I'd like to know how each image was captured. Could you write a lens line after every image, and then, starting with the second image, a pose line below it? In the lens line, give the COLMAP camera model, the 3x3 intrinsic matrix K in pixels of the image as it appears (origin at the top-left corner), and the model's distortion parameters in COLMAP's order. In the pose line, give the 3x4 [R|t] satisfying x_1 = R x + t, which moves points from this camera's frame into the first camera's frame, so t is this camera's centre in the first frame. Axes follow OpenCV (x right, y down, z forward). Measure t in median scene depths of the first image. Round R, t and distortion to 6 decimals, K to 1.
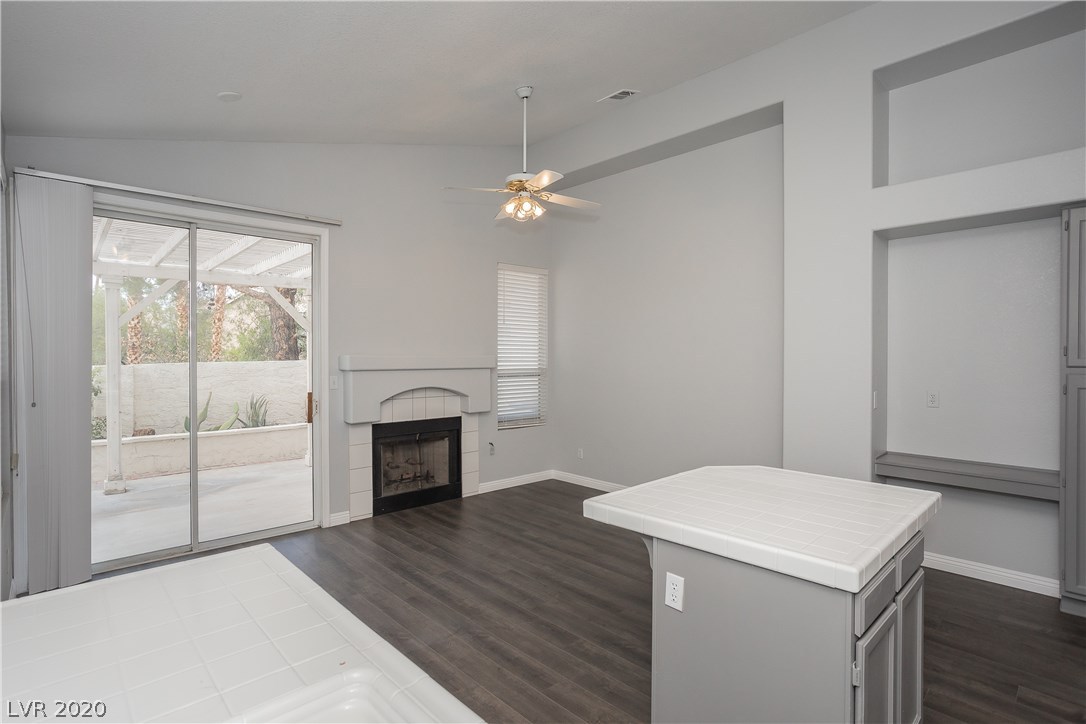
lens RADIAL K [[535.0, 0, 543.0], [0, 535.0, 362.0], [0, 0, 1]] dist [-0.047648, 0.026565]
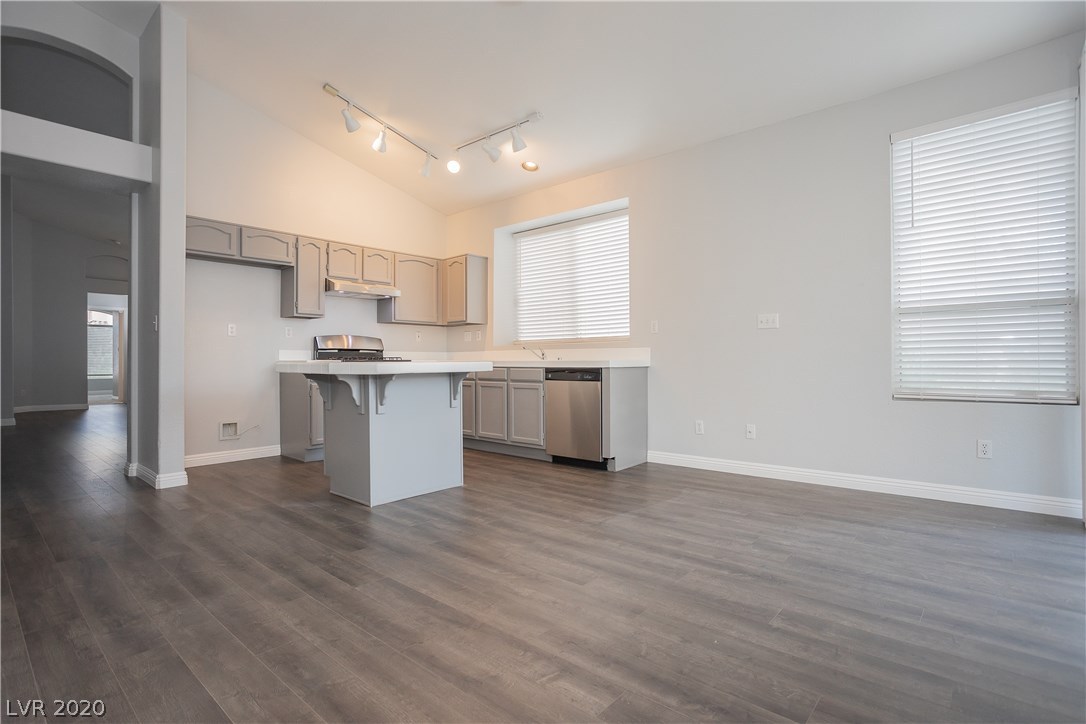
lens RADIAL K [[529.1, 0, 543.0], [0, 529.1, 362.0], [0, 0, 1]] dist [-0.046929, 0.025084]
pose [[-0.995820, 0.004149, -0.091247, 0.029325], [0.002968, 0.999910, 0.013071, 0.096301], [0.091293, 0.012746, -0.995743, 1.180680]]
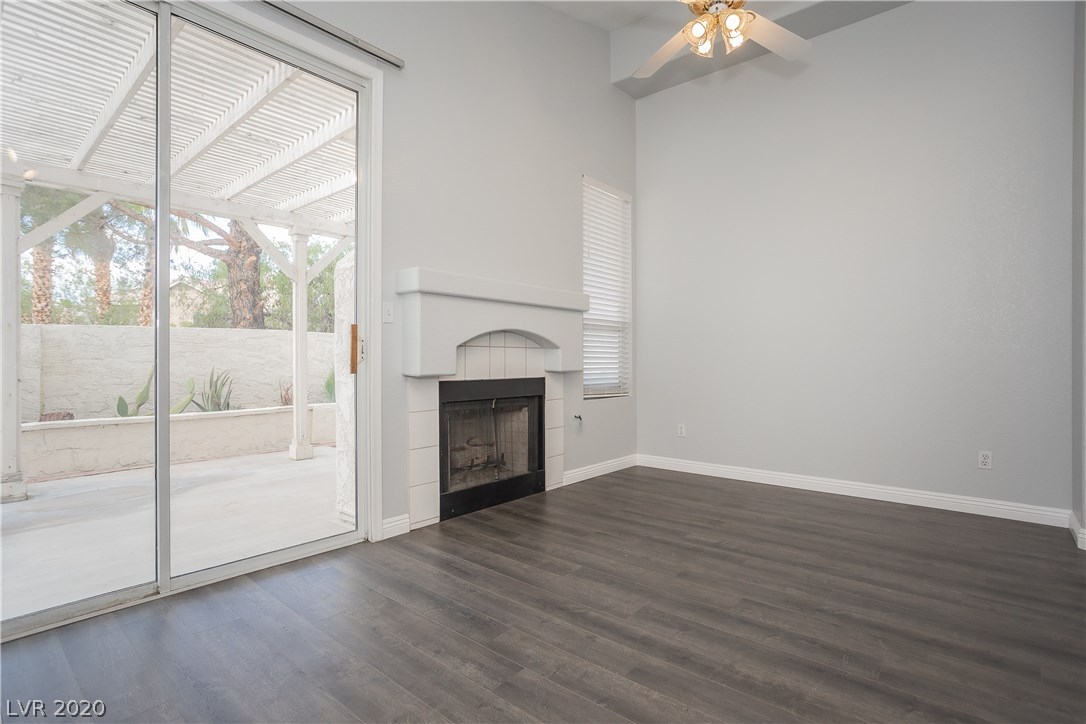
lens RADIAL K [[529.1, 0, 543.0], [0, 529.1, 362.0], [0, 0, 1]] dist [-0.046929, 0.025084]
pose [[0.994017, -0.001074, 0.109224, -0.258250], [0.002061, 0.999958, -0.008926, 0.096896], [-0.109210, 0.009098, 0.993977, 0.326748]]
